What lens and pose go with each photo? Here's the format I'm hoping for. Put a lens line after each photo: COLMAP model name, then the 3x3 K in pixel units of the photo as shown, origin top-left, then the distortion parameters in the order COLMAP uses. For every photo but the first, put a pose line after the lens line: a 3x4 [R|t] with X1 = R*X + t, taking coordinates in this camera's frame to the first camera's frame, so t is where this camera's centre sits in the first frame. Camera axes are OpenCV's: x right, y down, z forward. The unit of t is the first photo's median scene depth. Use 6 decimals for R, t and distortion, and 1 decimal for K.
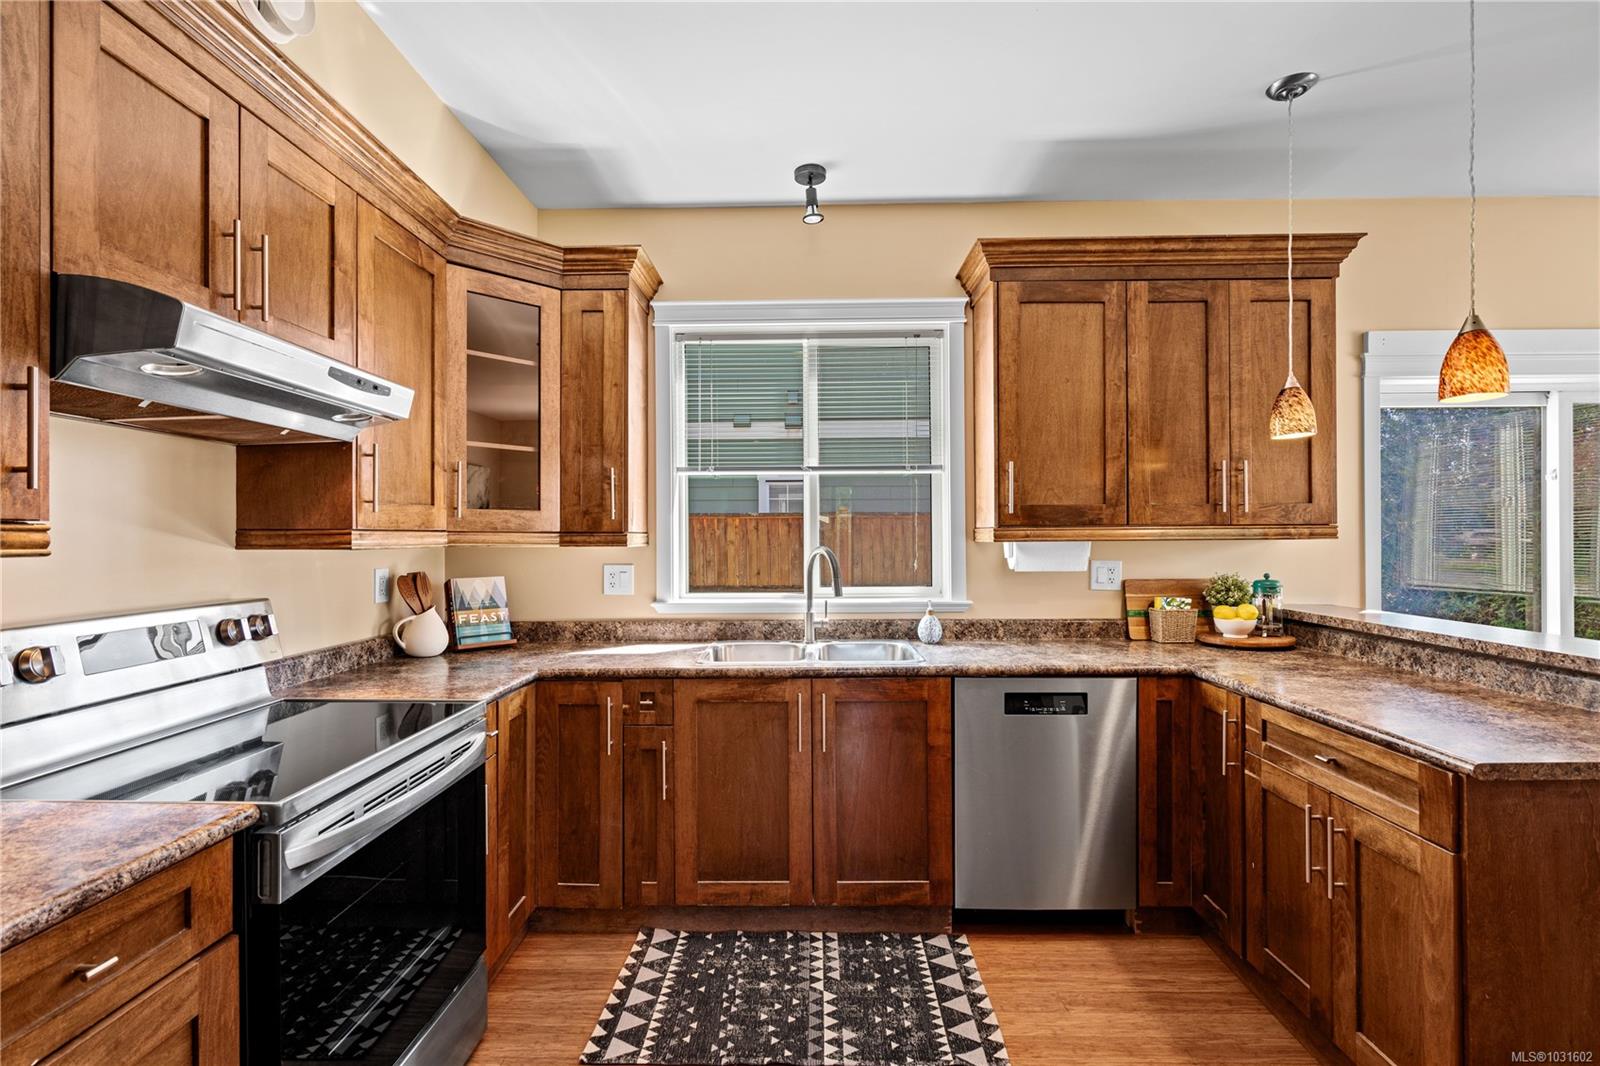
lens RADIAL K [[731.0, 0, 789.6], [0, 731.0, 533.8], [0, 0, 1]] dist [-0.004402, 0.001079]
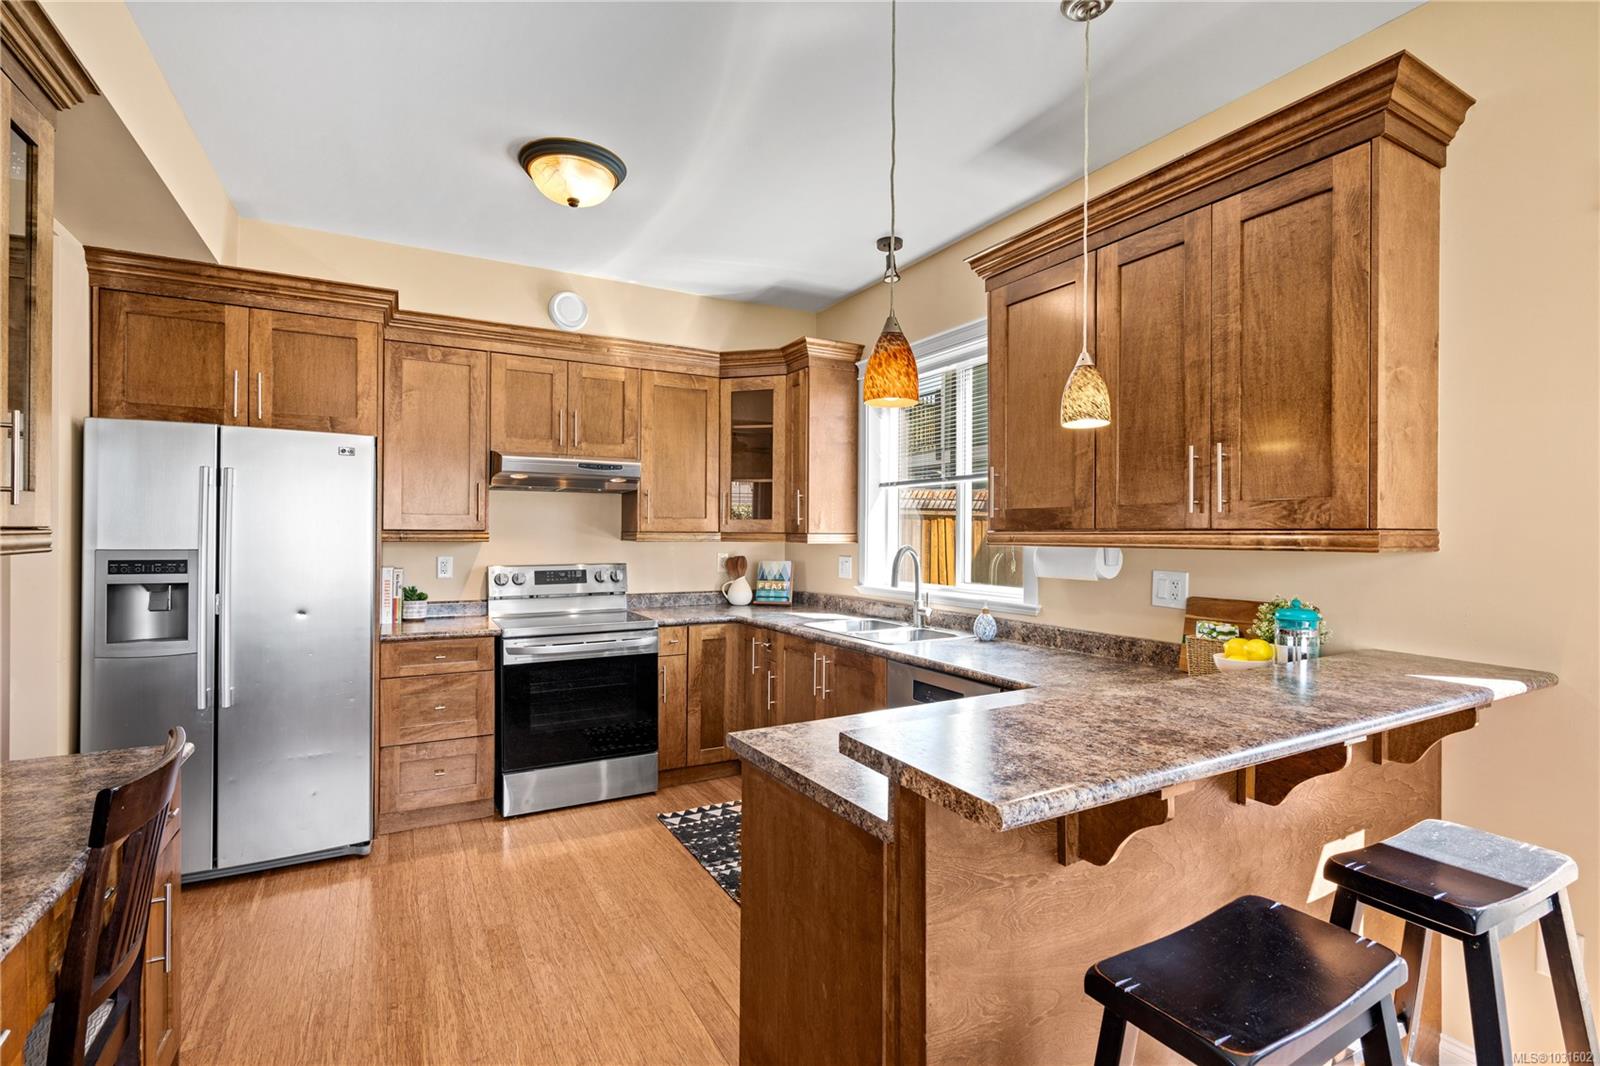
lens RADIAL K [[731.0, 0, 792.5], [0, 731.0, 535.1], [0, 0, 1]] dist [-0.004402, 0.001079]
pose [[0.501466, 0.008869, -0.865132, 1.040370], [-0.002107, 0.999957, 0.009030, -0.012433], [0.865175, -0.002705, 0.501464, 0.247443]]
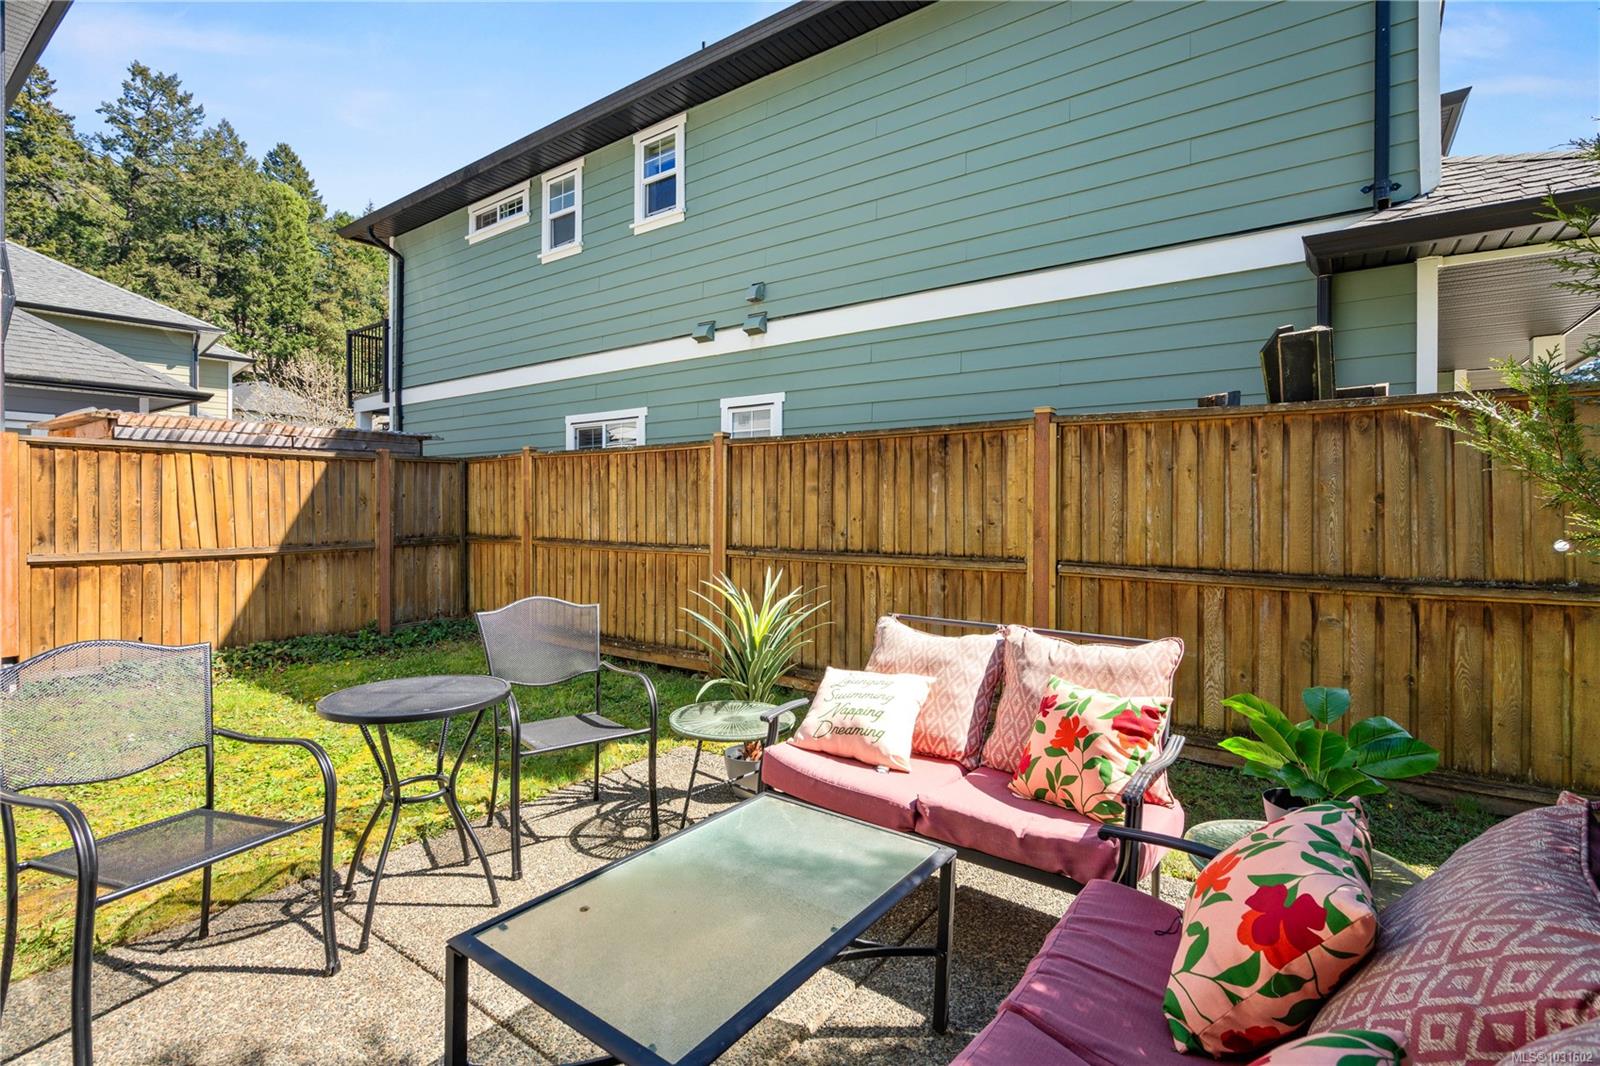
lens RADIAL K [[731.0, 0, 786.6], [0, 731.0, 503.7], [0, 0, 1]] dist [-0.004402, 0.001079]
pose [[0.821449, 0.004364, -0.570266, 1.597163], [-0.002110, 0.999987, 0.004614, 0.084688], [0.570278, -0.002587, 0.821447, 1.426838]]
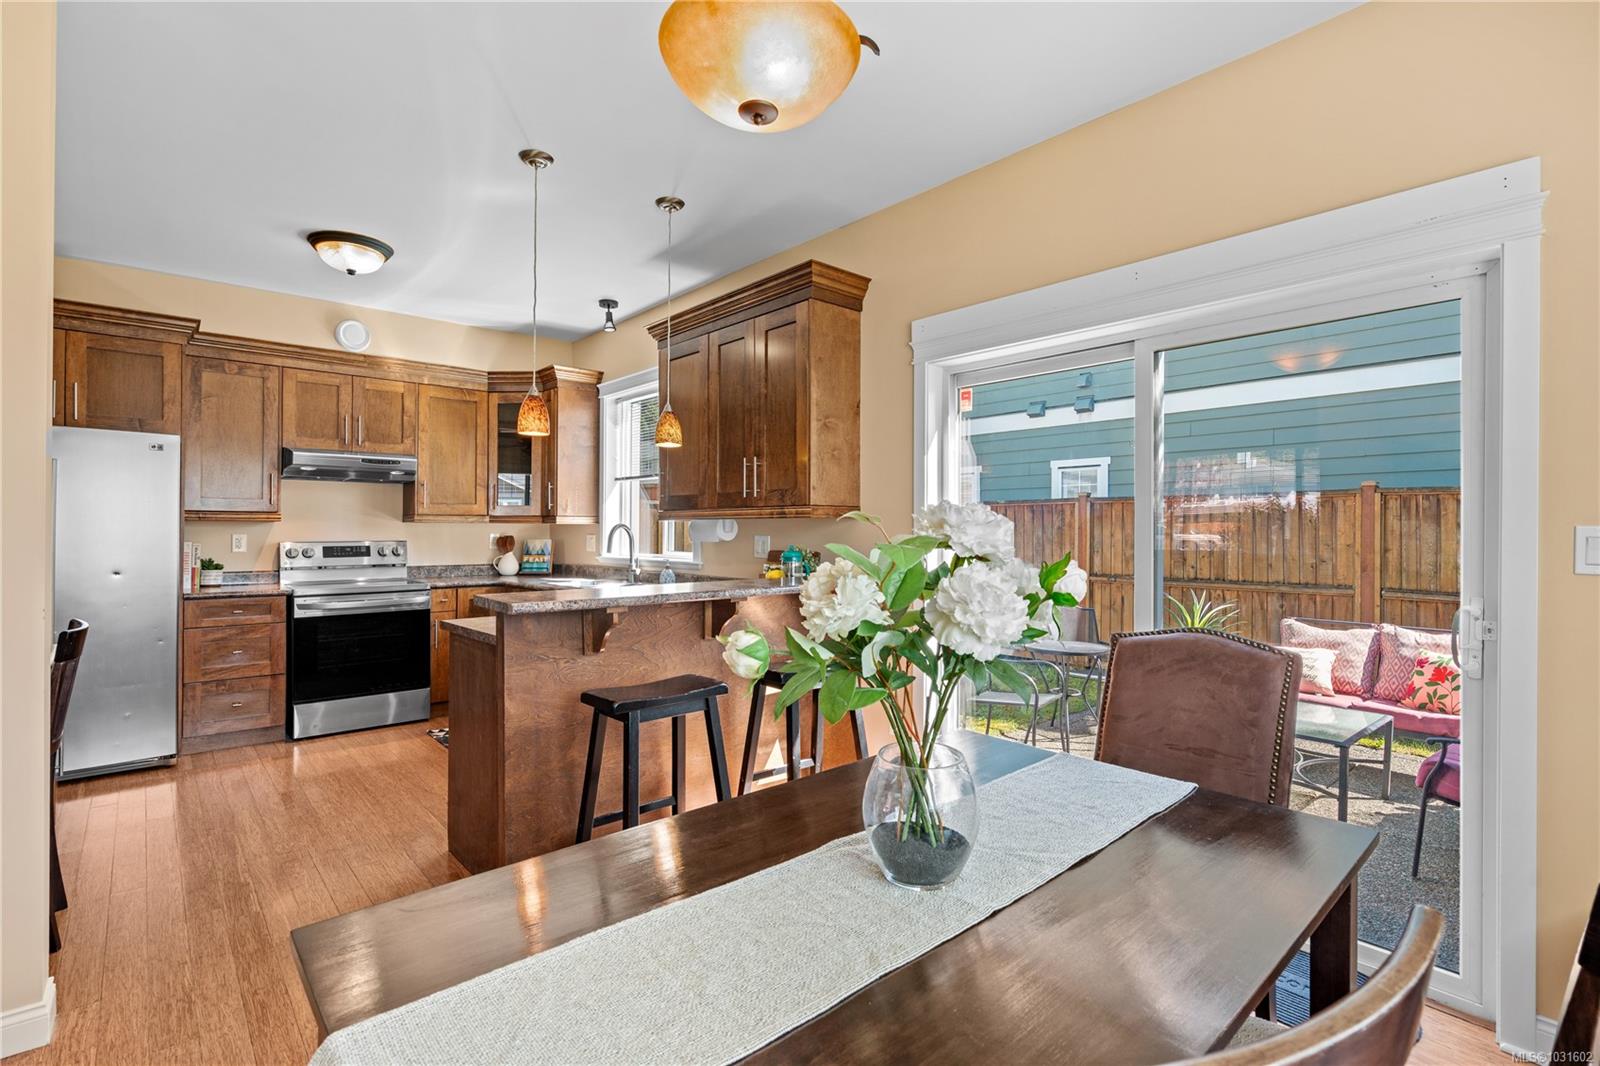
lens RADIAL K [[731.0, 0, 785.8], [0, 731.0, 527.0], [0, 0, 1]] dist [-0.004402, 0.001079]
pose [[0.675701, 0.004470, -0.737163, 1.598711], [-0.001983, 0.999989, 0.004245, 0.017639], [0.737173, -0.001406, 0.675702, 0.162652]]
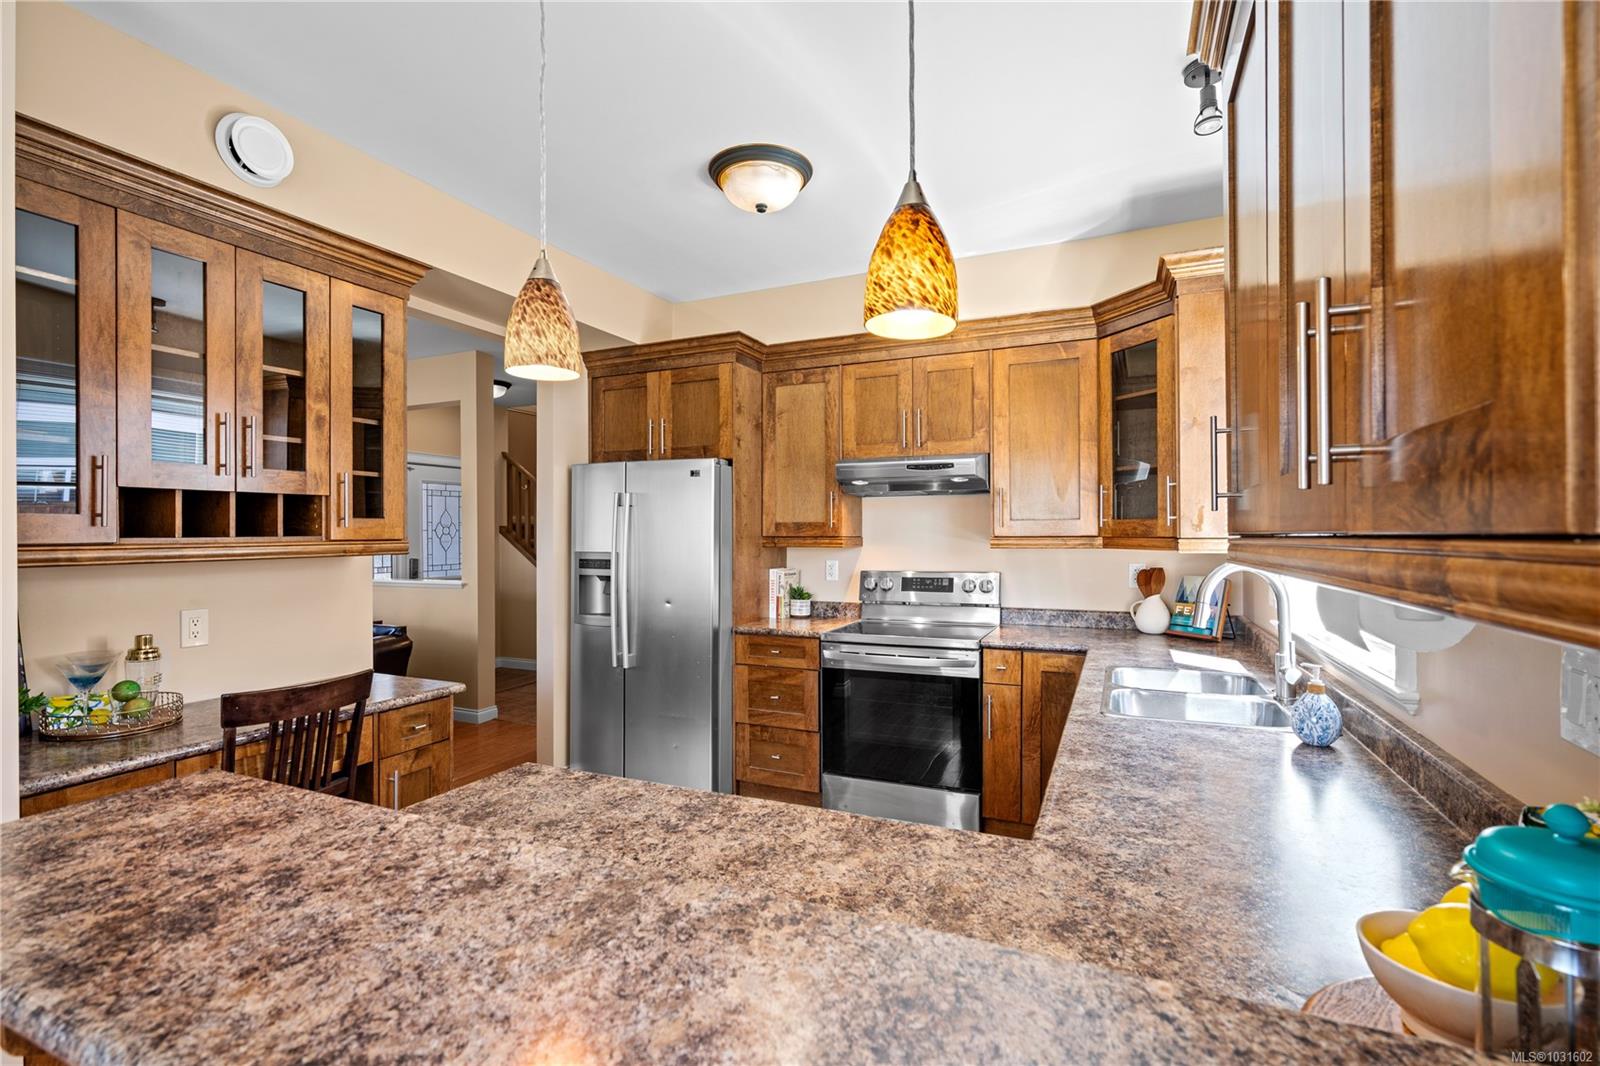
lens RADIAL K [[731.0, 0, 800.4], [0, 731.0, 532.3], [0, 0, 1]] dist [-0.004402, 0.001079]
pose [[-0.384789, 0.002157, -0.923002, 0.918372], [0.010515, 0.999943, -0.002047, -0.013705], [0.922945, -0.010493, -0.384789, 0.921820]]
